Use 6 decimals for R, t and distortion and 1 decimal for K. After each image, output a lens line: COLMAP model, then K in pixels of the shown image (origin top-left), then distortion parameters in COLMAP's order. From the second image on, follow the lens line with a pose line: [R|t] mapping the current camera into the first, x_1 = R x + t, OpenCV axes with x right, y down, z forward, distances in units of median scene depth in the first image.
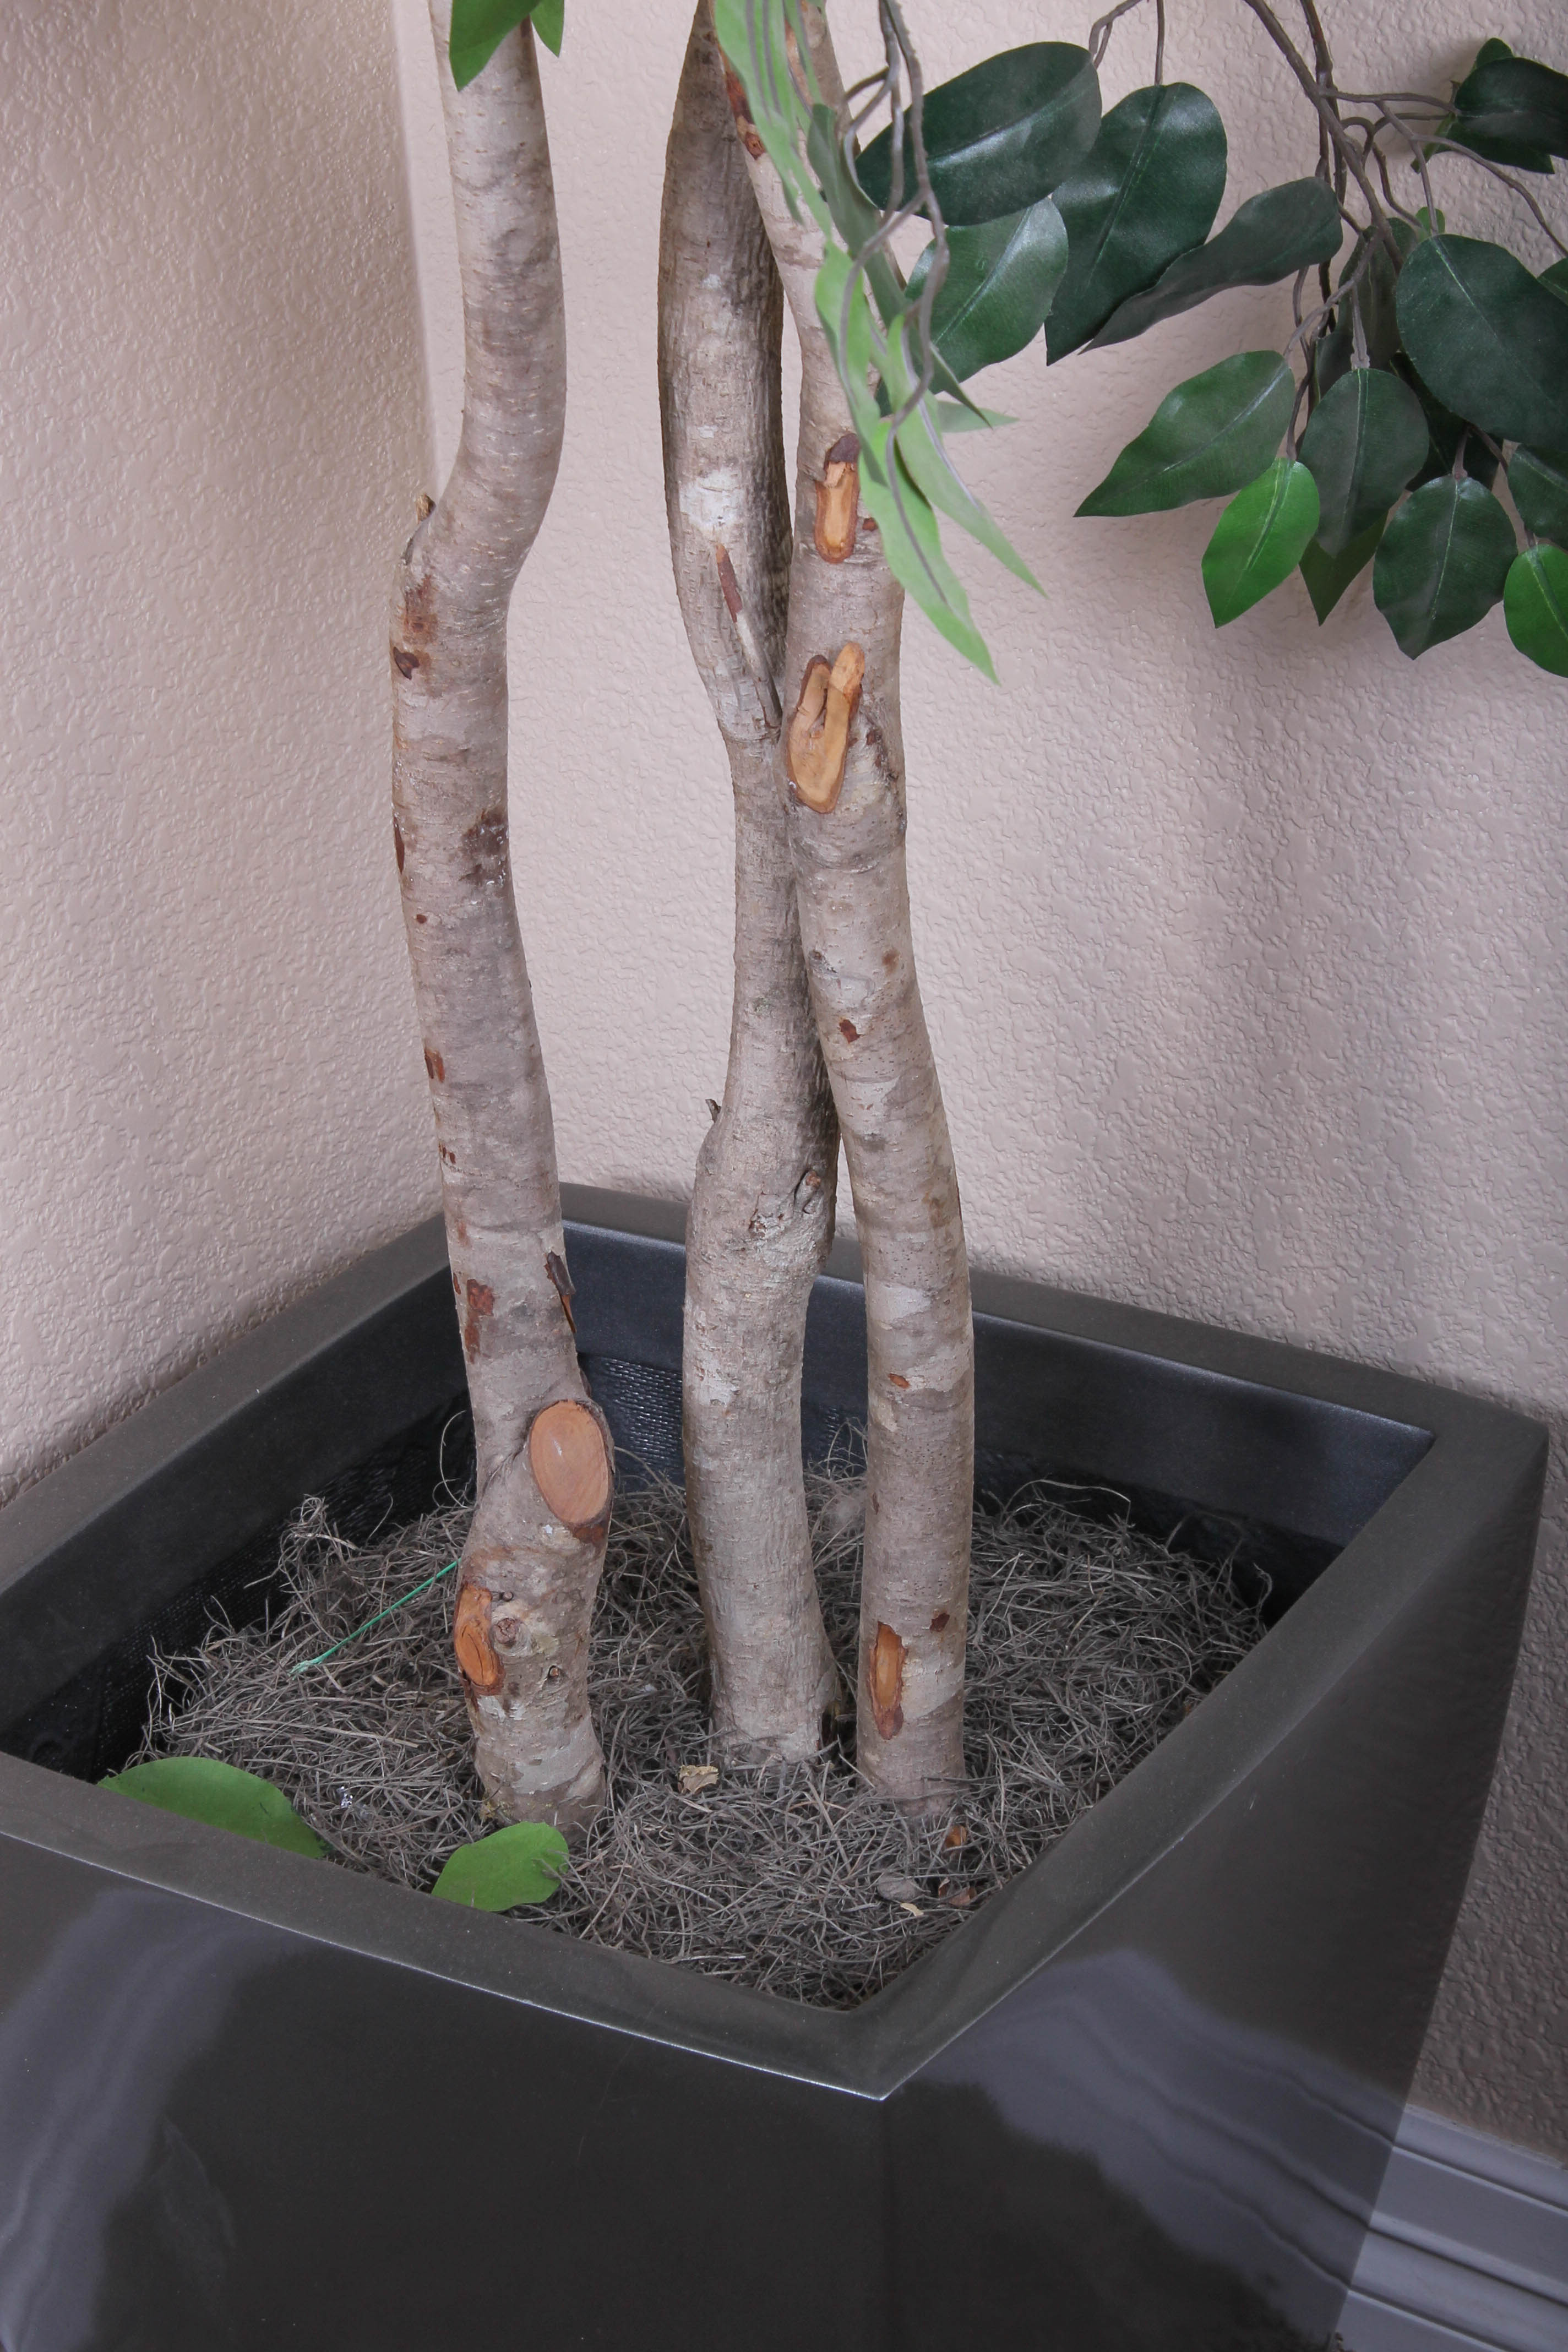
lens RADIAL K [[5913.4, 0, 788.6], [0, 5913.4, 1169.3], [0, 0, 1]] dist [-0.019594, 0.000000]
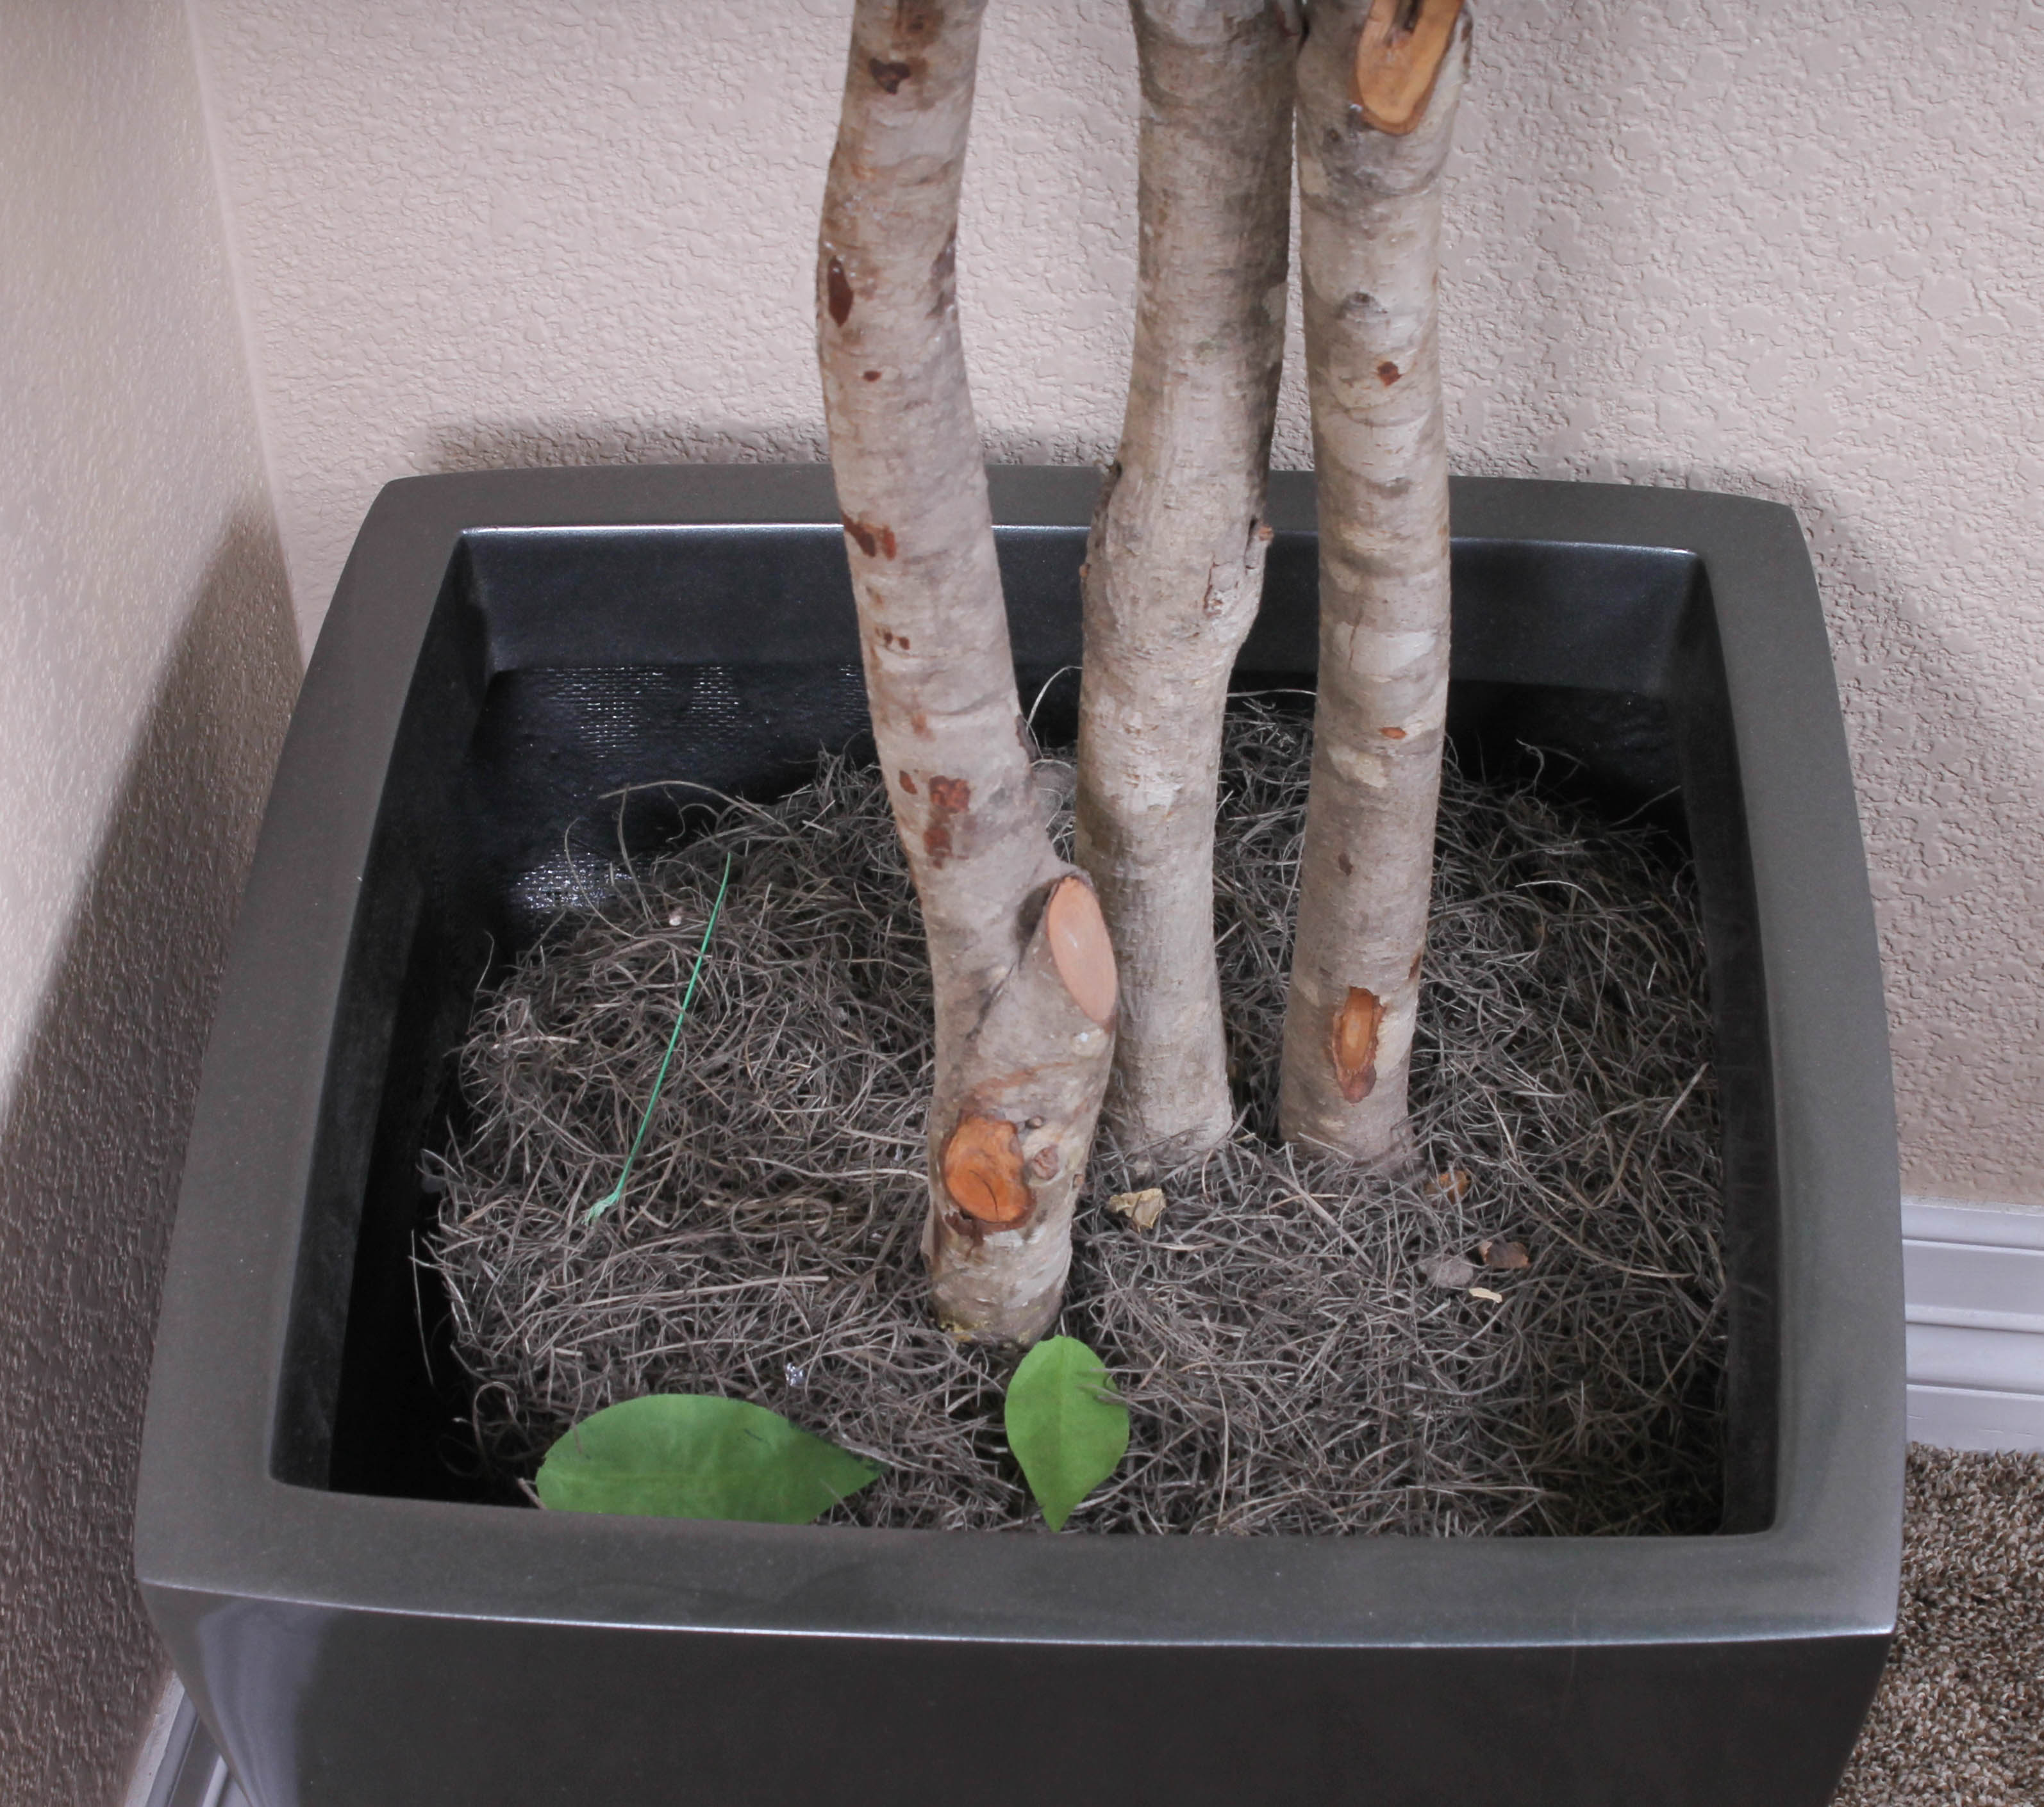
lens RADIAL K [[5067.6, 0, 1019.1], [0, 5067.6, 912.4], [0, 0, 1]] dist [0.042924, 0.000000]
pose [[0.861666, -0.311287, 0.400790, -0.318479], [0.186498, 0.928747, 0.320387, -0.177984], [-0.471964, -0.201321, 0.858324, 0.403458]]
